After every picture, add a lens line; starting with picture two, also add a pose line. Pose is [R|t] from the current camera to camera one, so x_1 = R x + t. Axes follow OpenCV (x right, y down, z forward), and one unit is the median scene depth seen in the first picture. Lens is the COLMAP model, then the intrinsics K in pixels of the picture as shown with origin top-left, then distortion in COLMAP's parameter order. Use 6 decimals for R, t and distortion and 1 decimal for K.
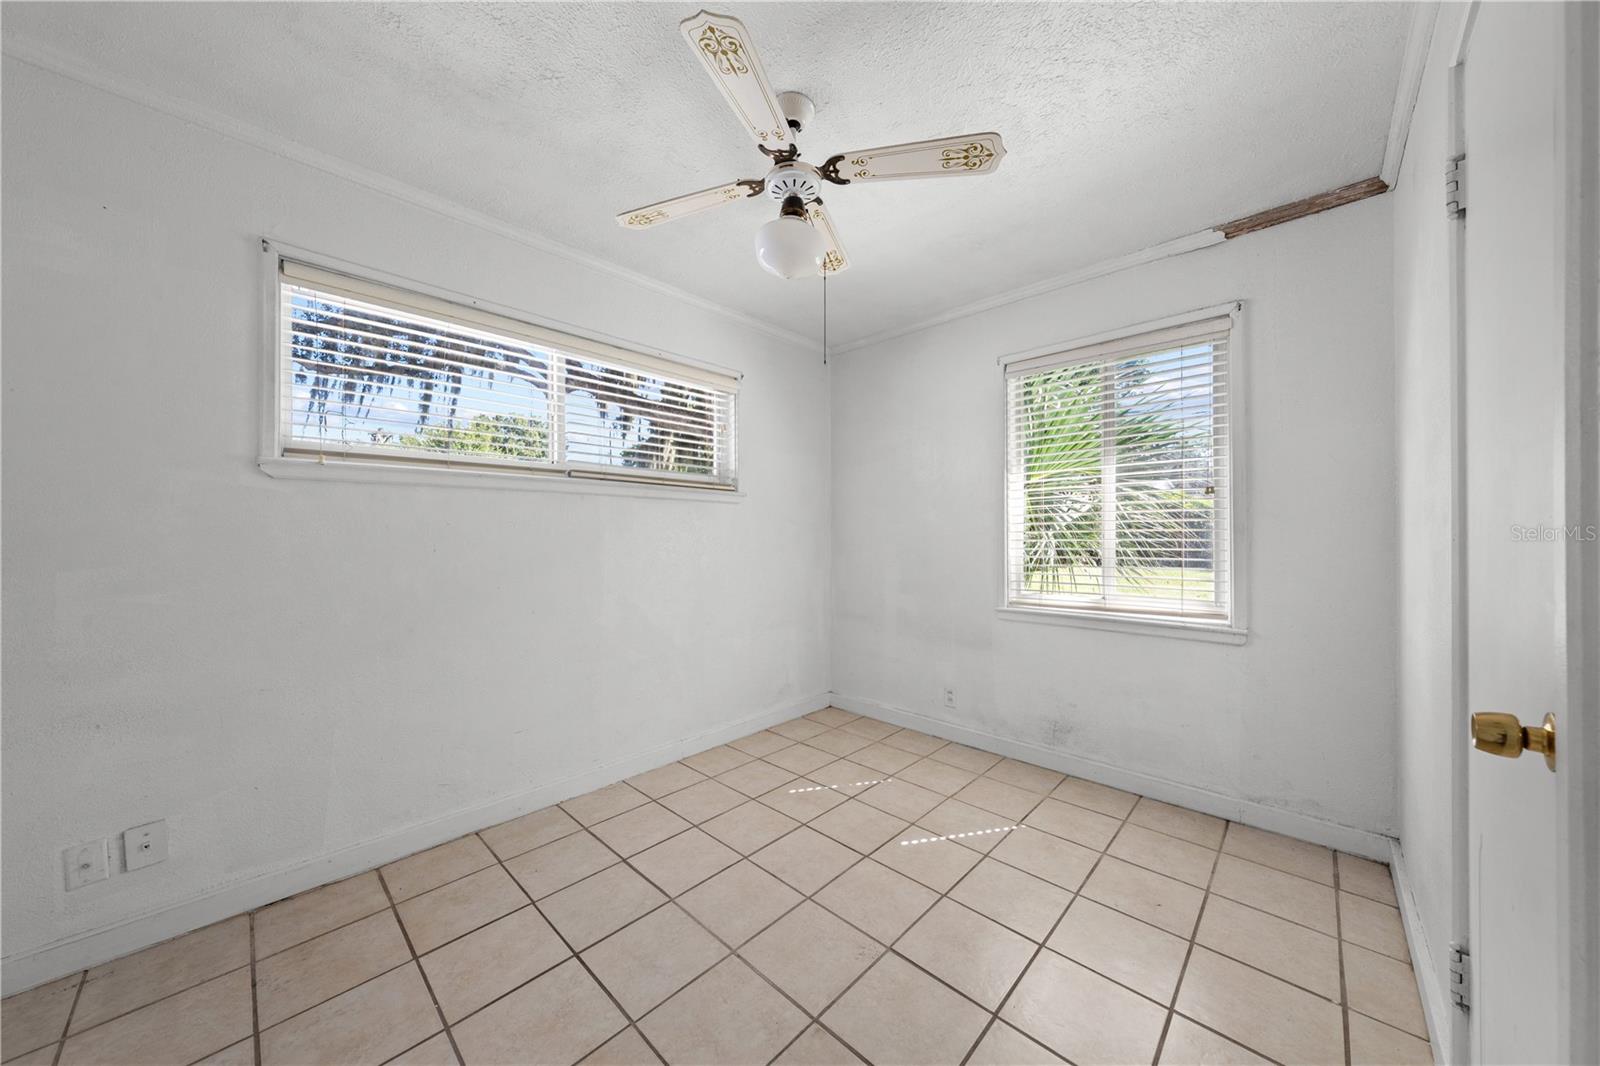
lens RADIAL K [[547.8, 0, 799.4], [0, 547.8, 545.3], [0, 0, 1]] dist [-0.001052, 0.000205]
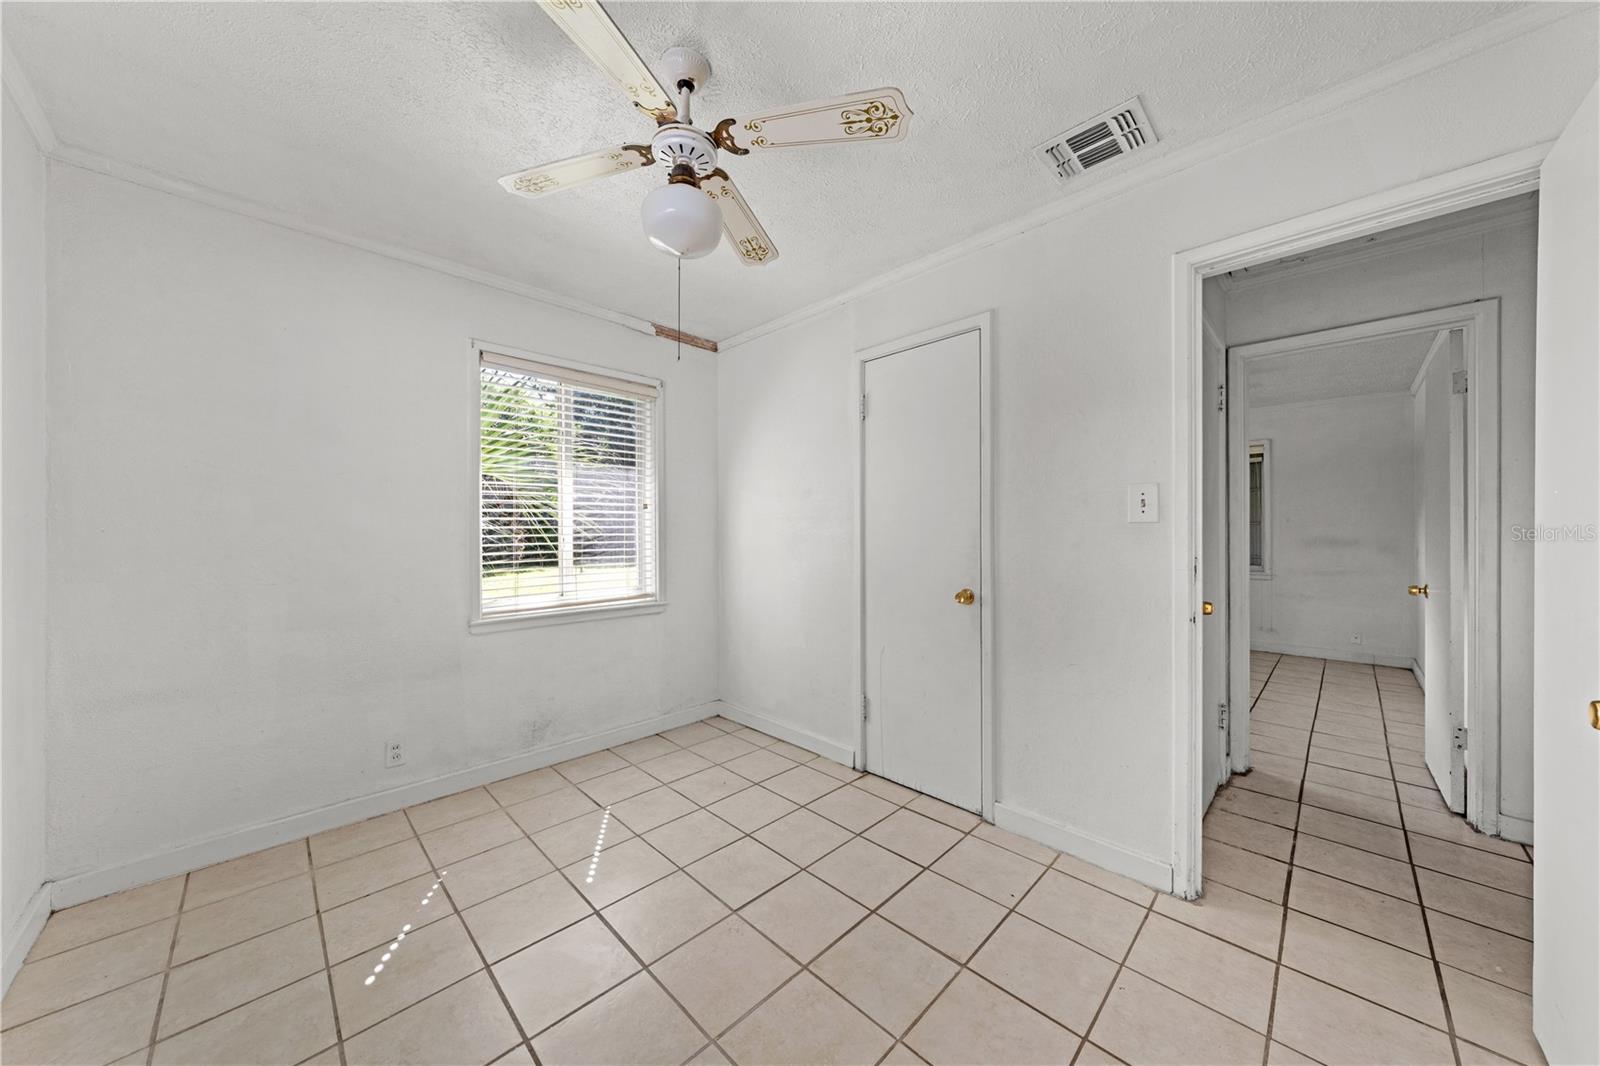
lens RADIAL K [[547.8, 0, 799.4], [0, 547.8, 545.3], [0, 0, 1]] dist [-0.001052, 0.000205]
pose [[0.014808, -0.020516, 0.999680, -0.568944], [0.023652, 0.999517, 0.020162, -0.017110], [-0.999611, 0.023346, 0.015286, 0.508251]]
